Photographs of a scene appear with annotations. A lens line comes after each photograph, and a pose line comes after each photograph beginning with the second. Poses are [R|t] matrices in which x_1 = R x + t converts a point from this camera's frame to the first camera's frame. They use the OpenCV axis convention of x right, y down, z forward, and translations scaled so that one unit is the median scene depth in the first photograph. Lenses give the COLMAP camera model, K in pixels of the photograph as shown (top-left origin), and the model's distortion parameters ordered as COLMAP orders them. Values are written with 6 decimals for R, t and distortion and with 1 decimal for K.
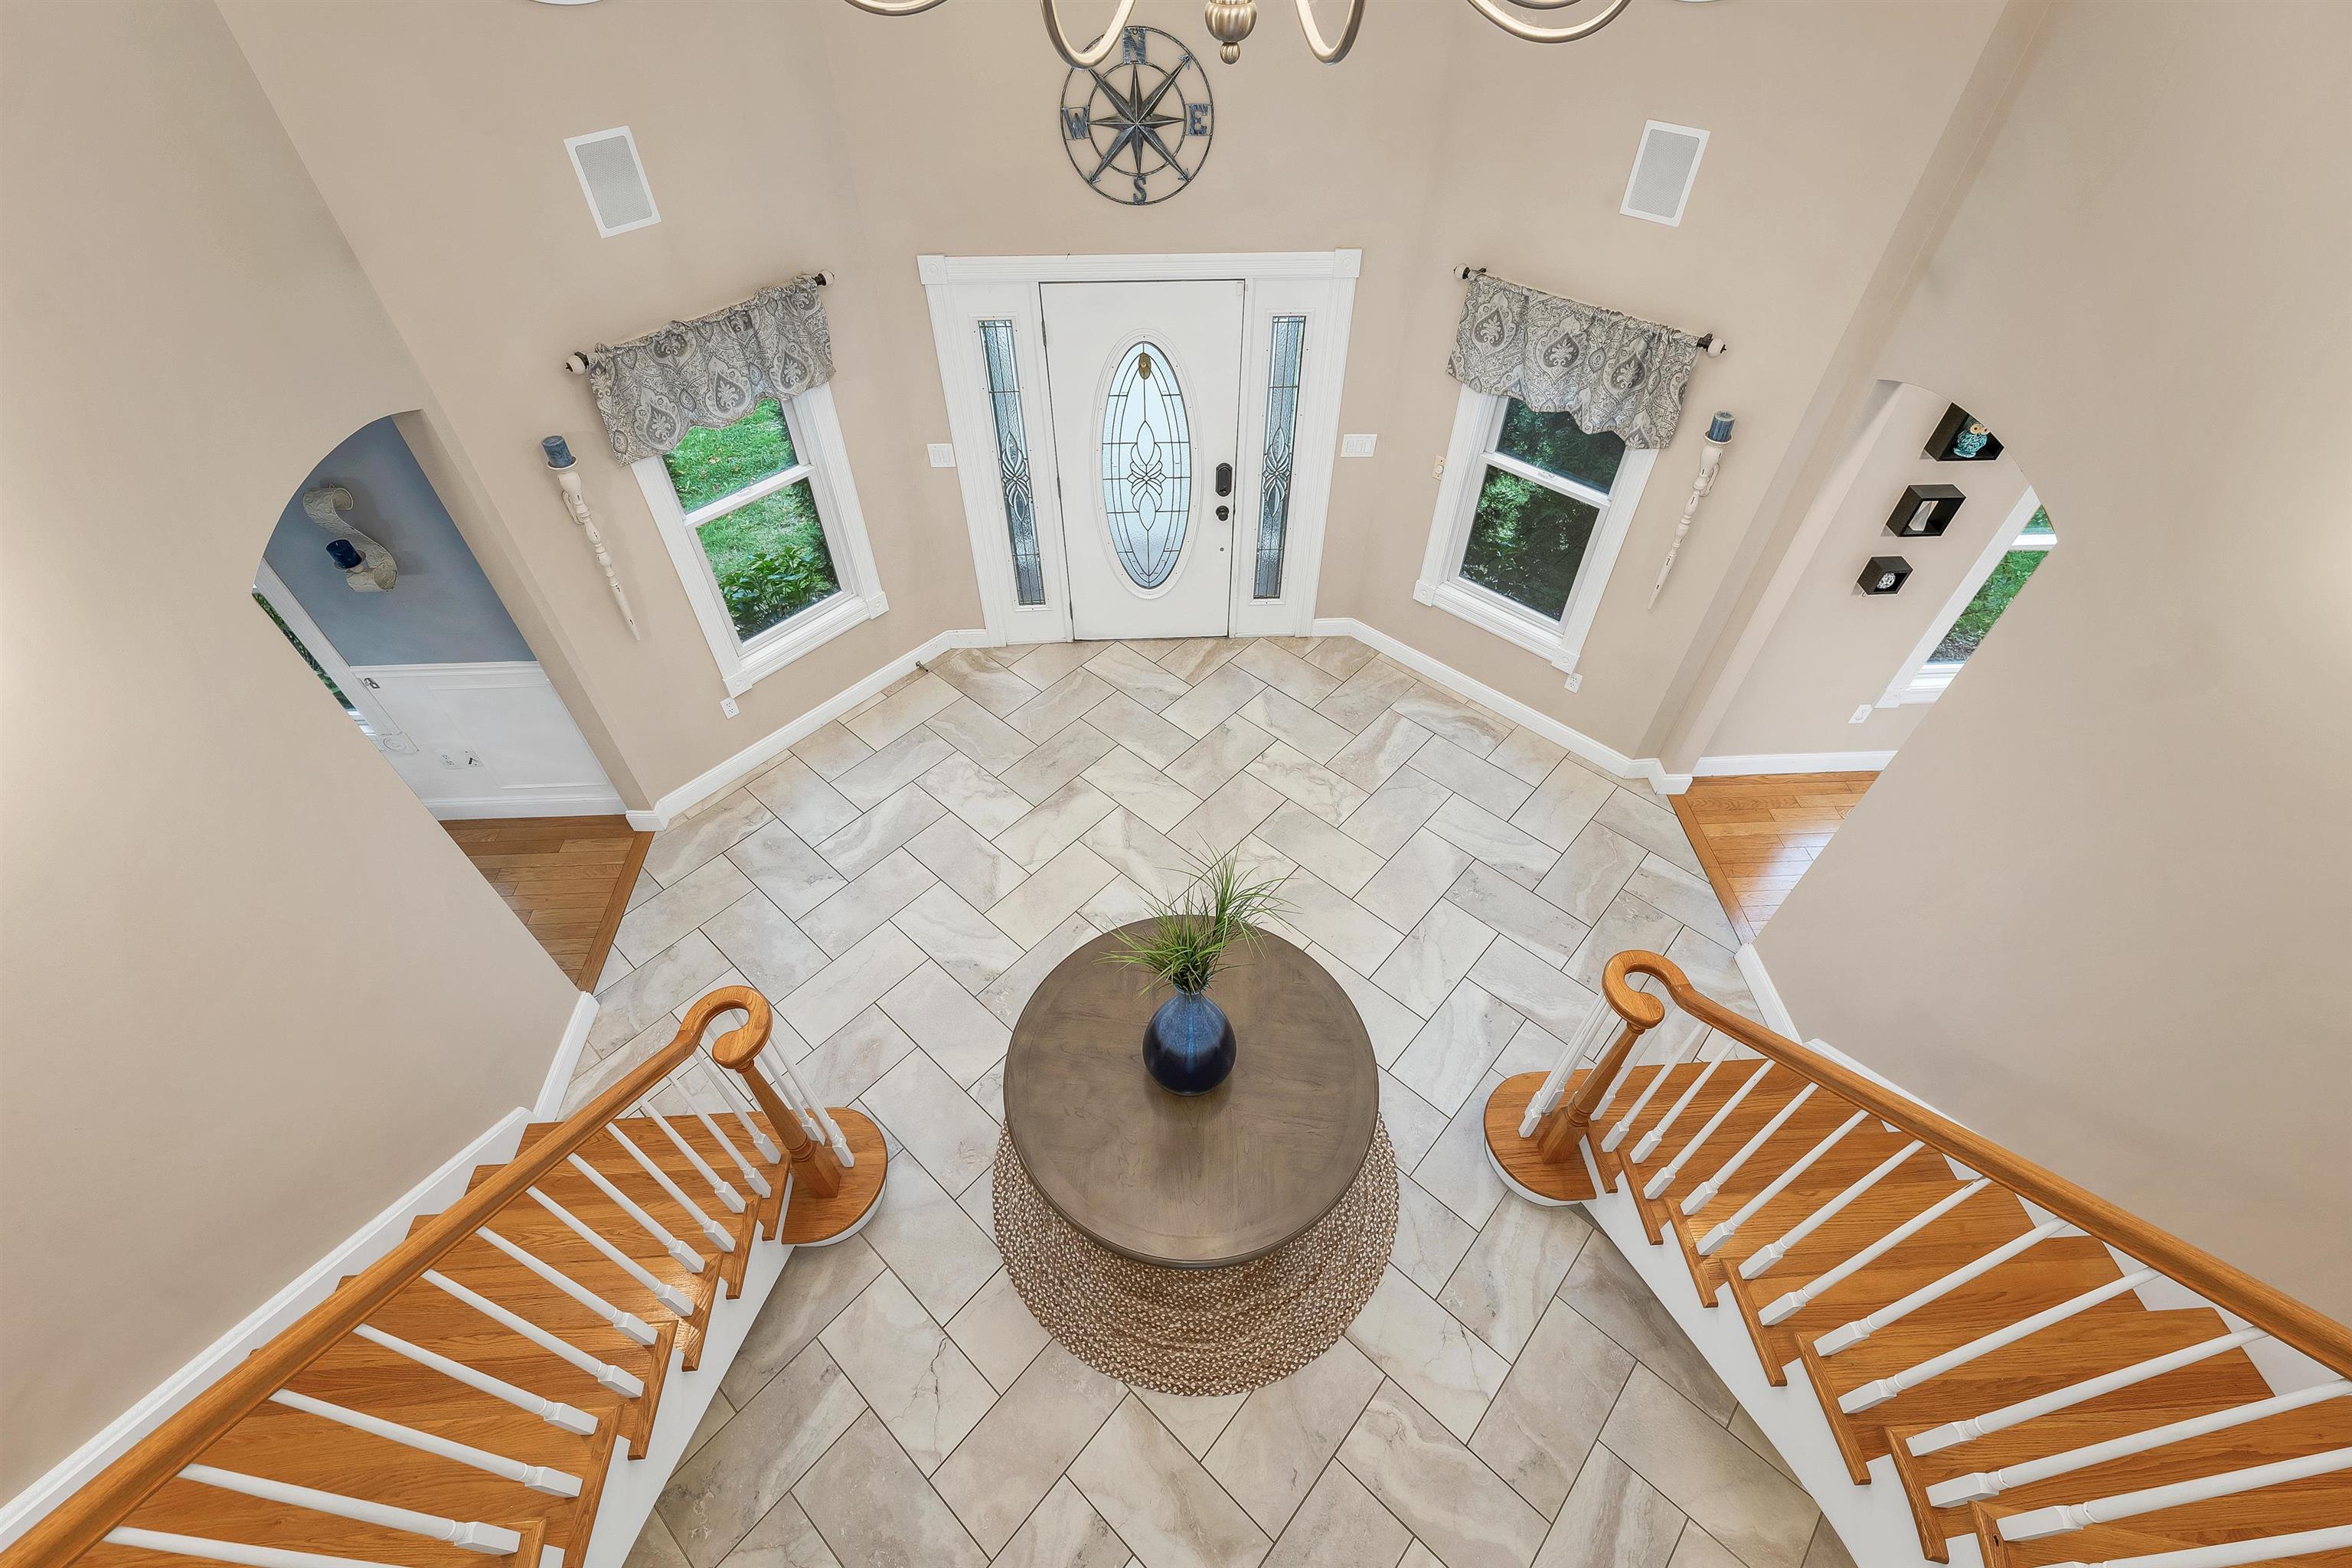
lens RADIAL K [[993.8, 0, 1182.1], [0, 993.8, 787.1], [0, 0, 1]] dist [0.000449, 0.000025]
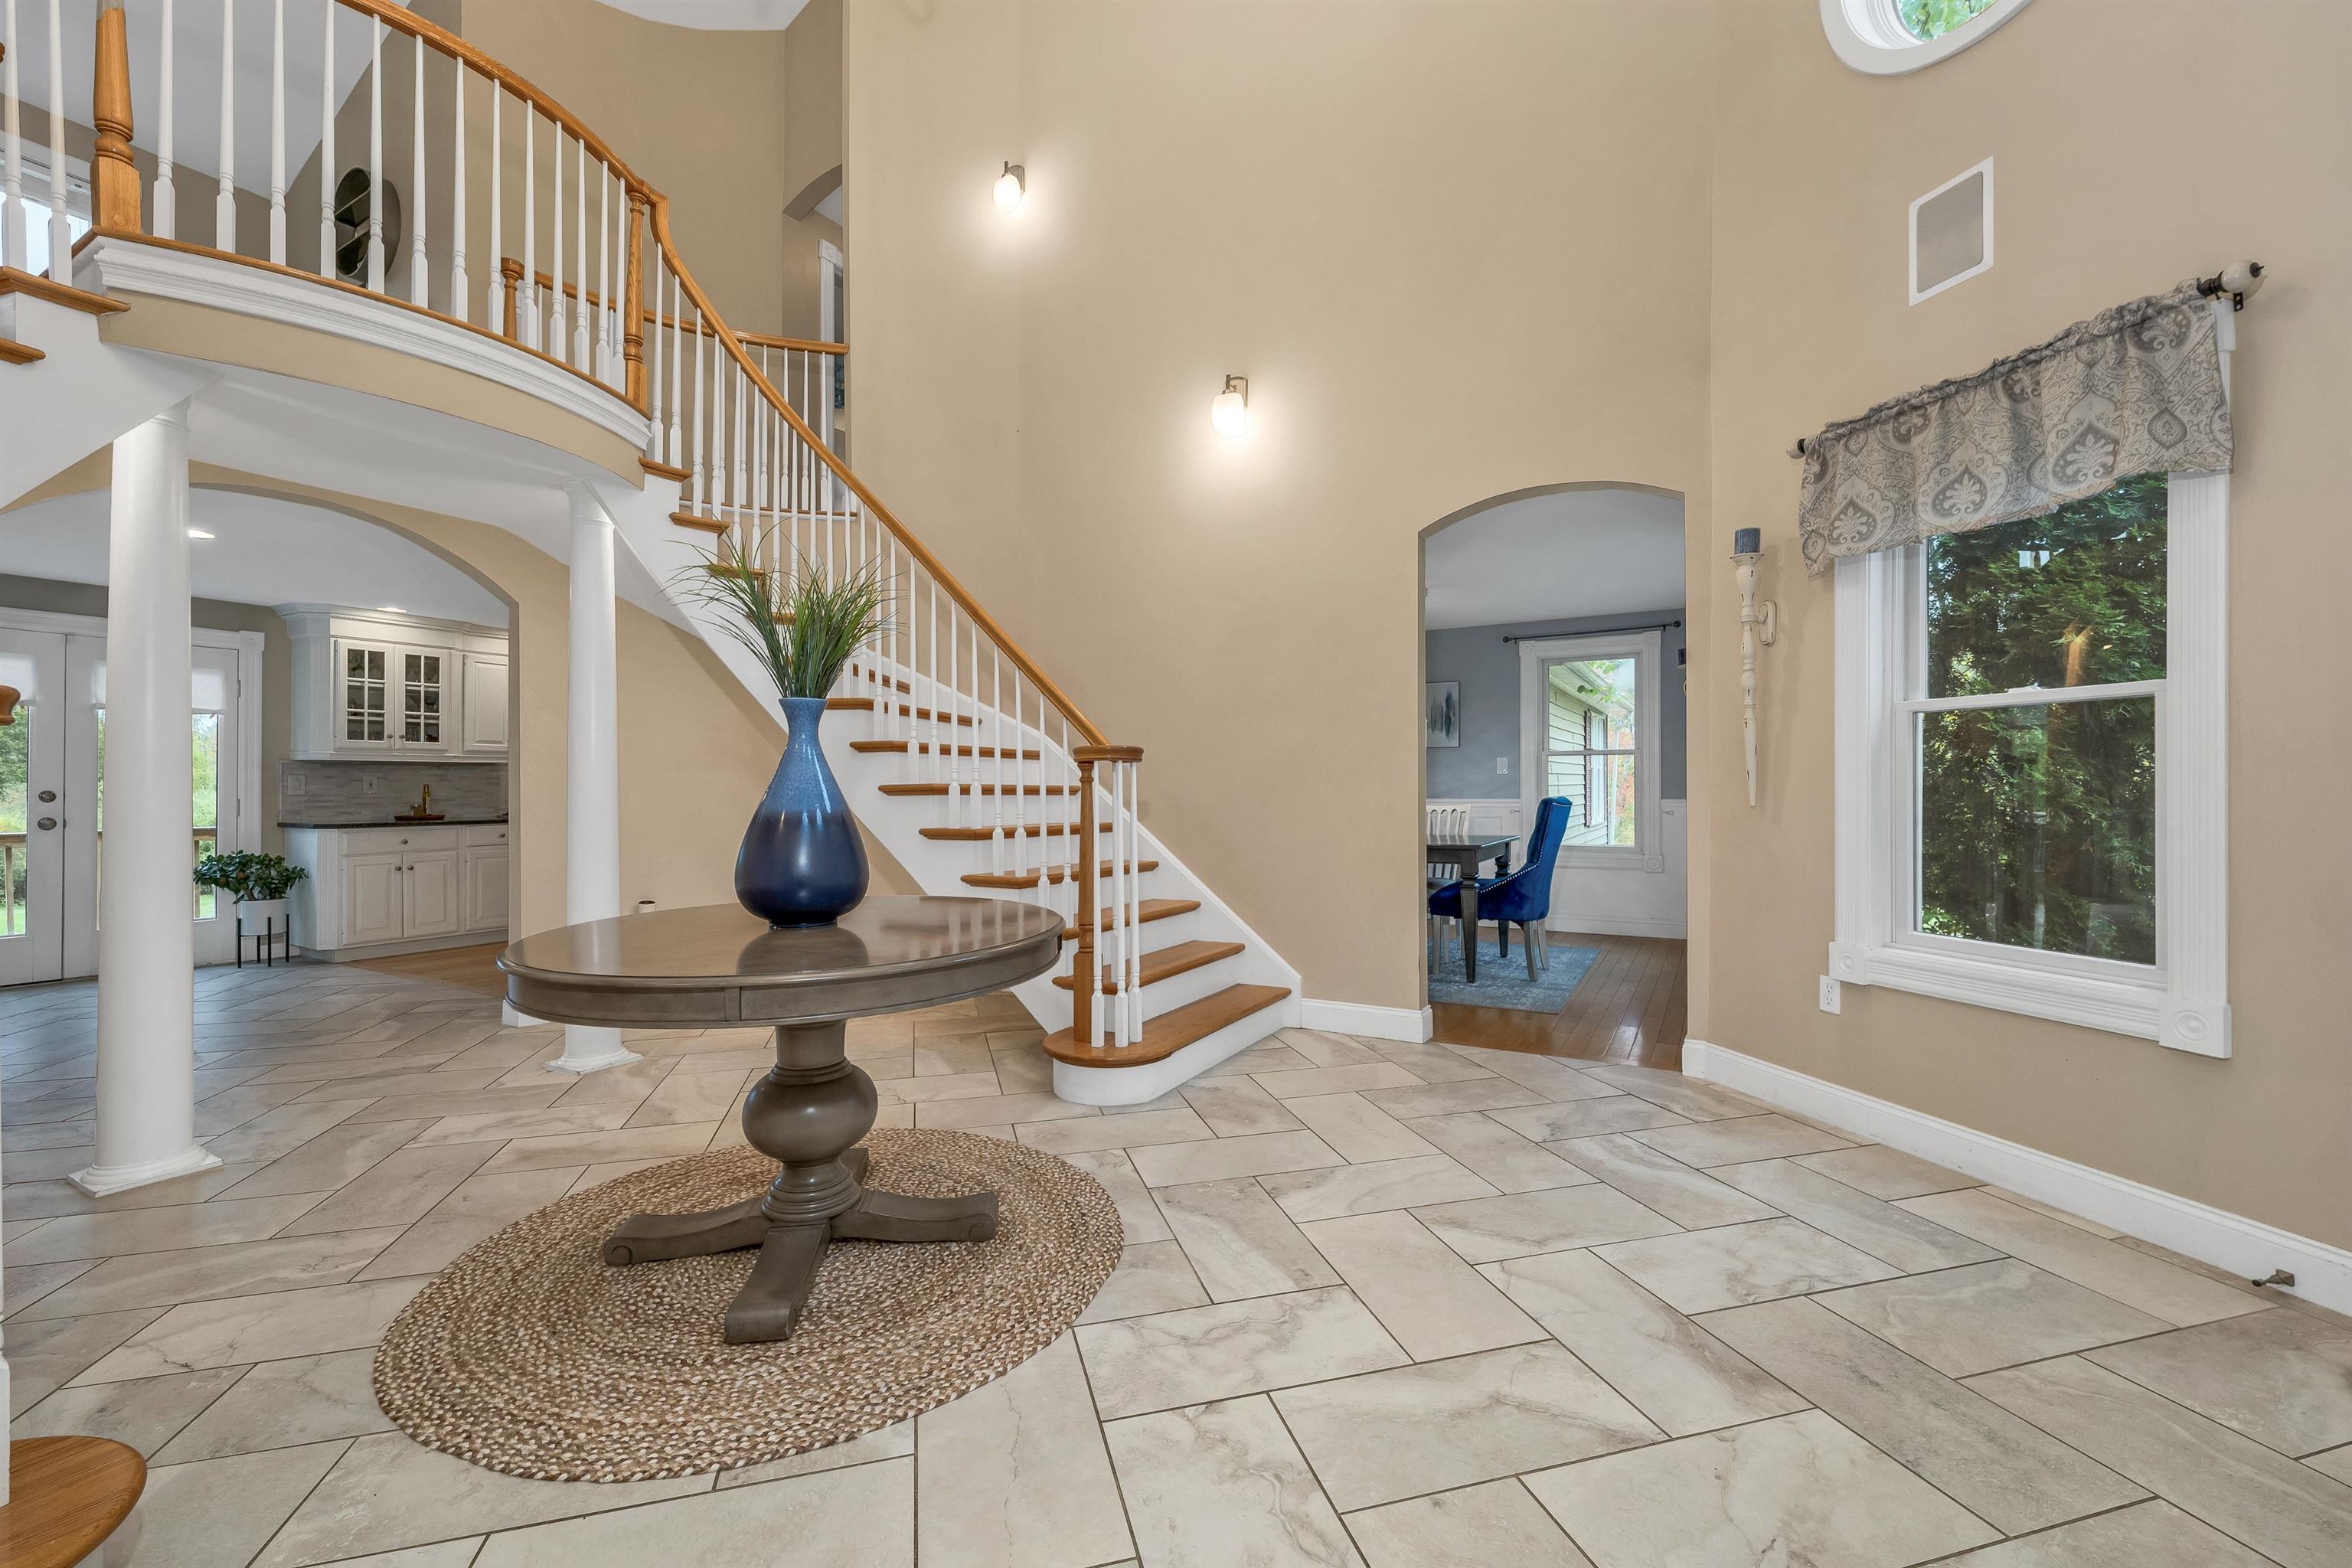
lens RADIAL K [[964.0, 0, 1176.0], [0, 964.0, 784.0], [0, 0, 1]] dist [0.001032, 0.000006]
pose [[-0.544197, -0.007478, -0.838924, 0.361260], [-0.620615, 0.676448, 0.396554, -0.186694], [0.564523, 0.736453, -0.372762, 1.055356]]
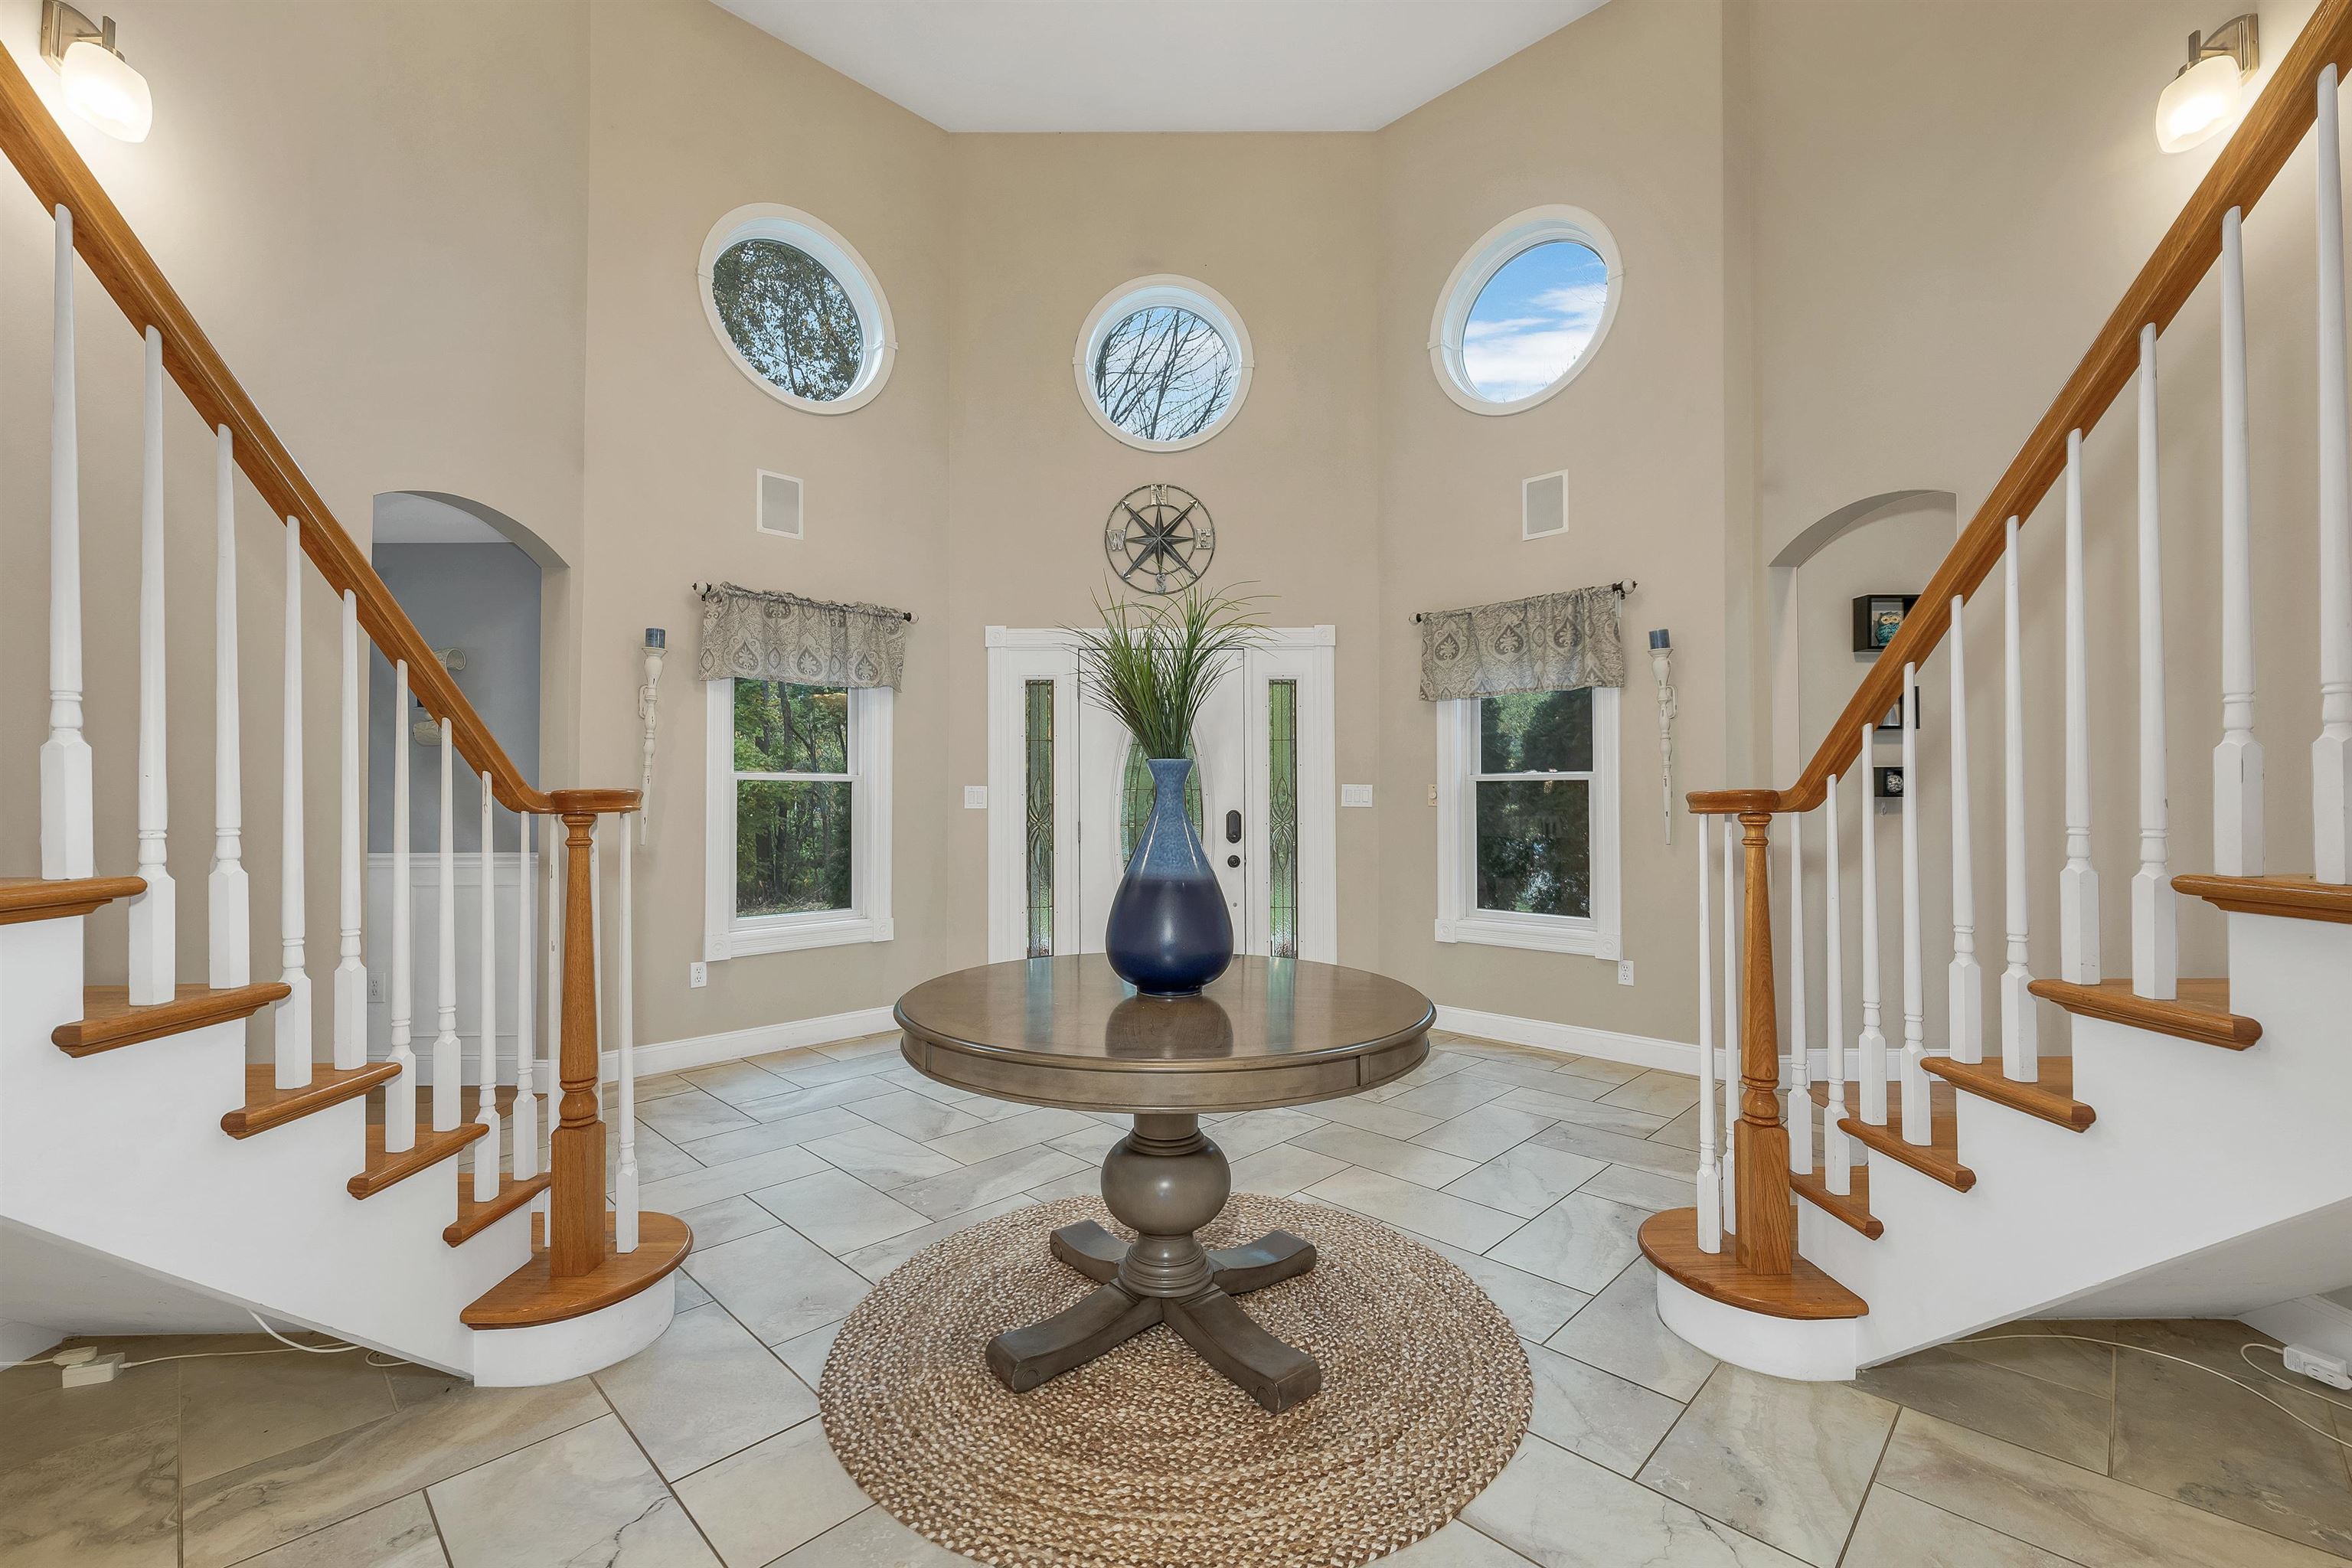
lens RADIAL K [[982.9, 0, 1183.7], [0, 982.9, 791.9], [0, 0, 1]] dist [0.002157, -0.000002]
pose [[0.999005, -0.009805, -0.043507, 0.042635], [-0.025873, 0.667172, -0.744454, 0.560720], [0.036326, 0.744839, 0.666255, 0.333057]]
